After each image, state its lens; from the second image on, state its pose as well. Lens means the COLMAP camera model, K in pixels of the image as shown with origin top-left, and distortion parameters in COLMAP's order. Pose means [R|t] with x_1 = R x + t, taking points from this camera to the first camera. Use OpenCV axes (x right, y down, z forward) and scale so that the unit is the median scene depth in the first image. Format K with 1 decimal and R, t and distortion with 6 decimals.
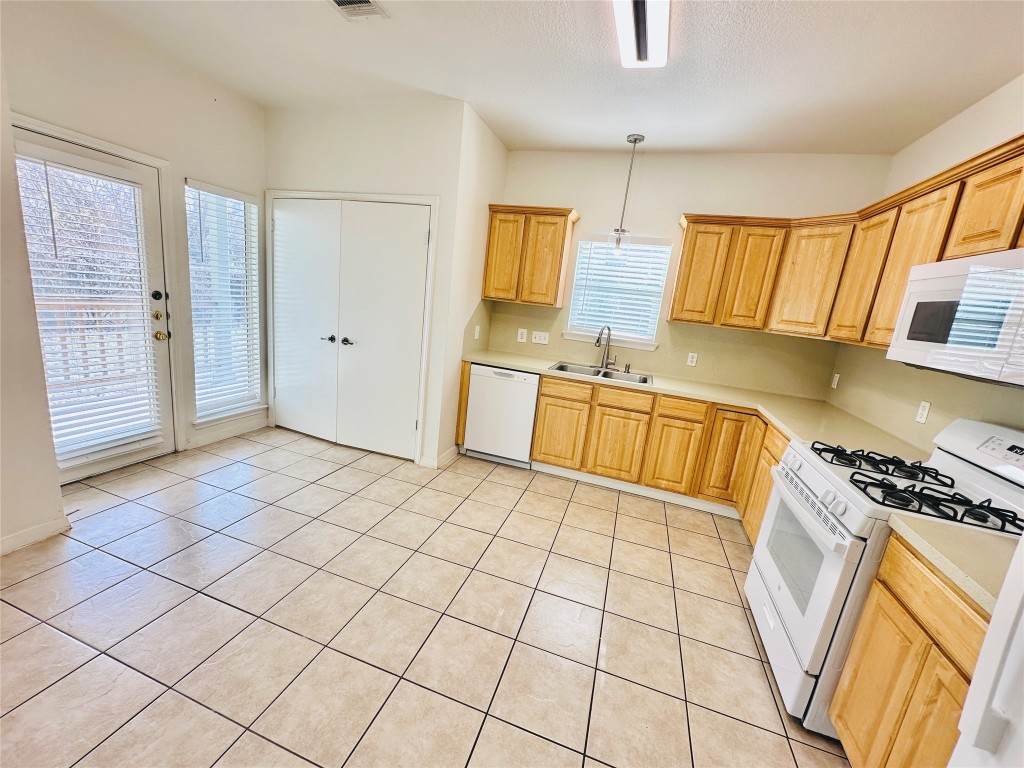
lens RADIAL K [[406.9, 0, 509.7], [0, 406.9, 381.1], [0, 0, 1]] dist [-0.001623, -0.001553]
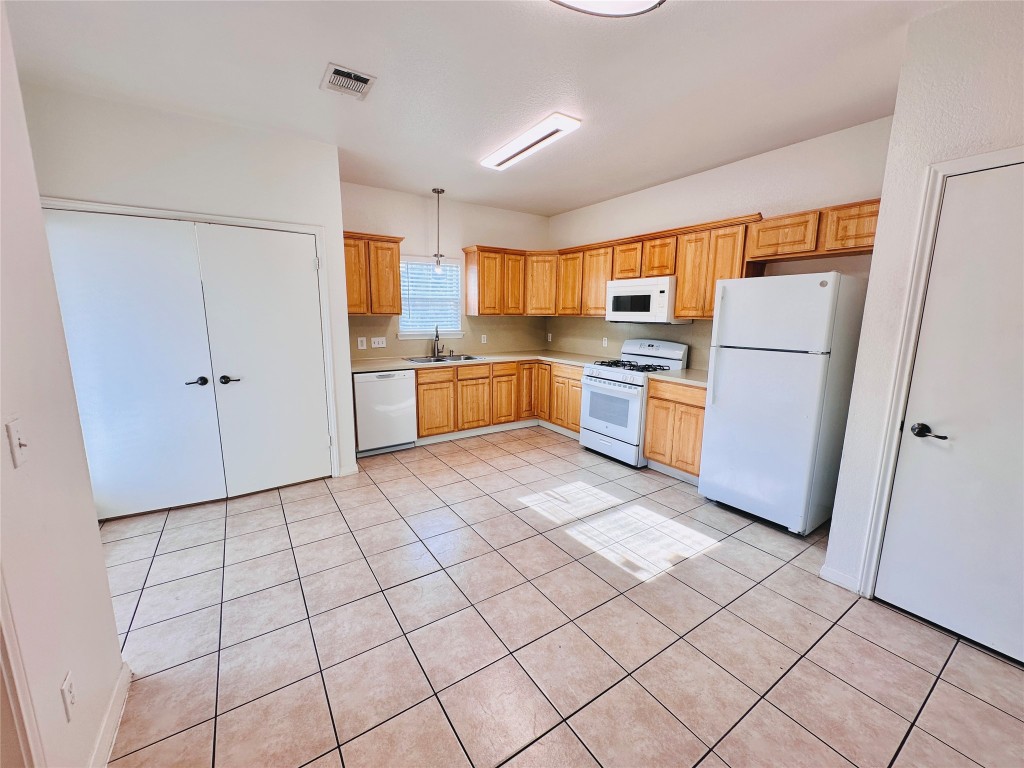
lens RADIAL K [[406.9, 0, 510.3], [0, 406.9, 381.1], [0, 0, 1]] dist [-0.001623, -0.001553]
pose [[0.620506, -0.233848, 0.748523, -0.735975], [0.219110, 0.968189, 0.120838, -0.071381], [-0.752969, 0.089028, 0.652005, -0.050476]]
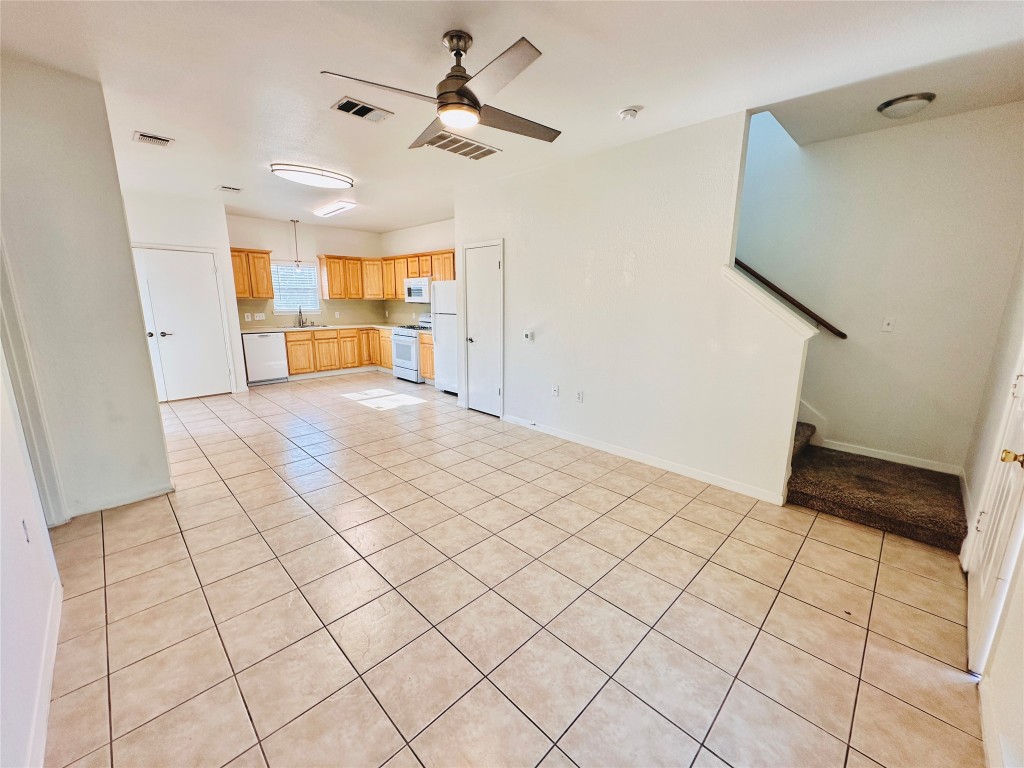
lens RADIAL K [[406.9, 0, 511.0], [0, 406.9, 384.9], [0, 0, 1]] dist [-0.001623, -0.001553]
pose [[0.452630, -0.287242, 0.844167, -1.298210], [0.223502, 0.953022, 0.204442, 0.080255], [-0.863234, 0.096137, 0.495565, -1.060113]]
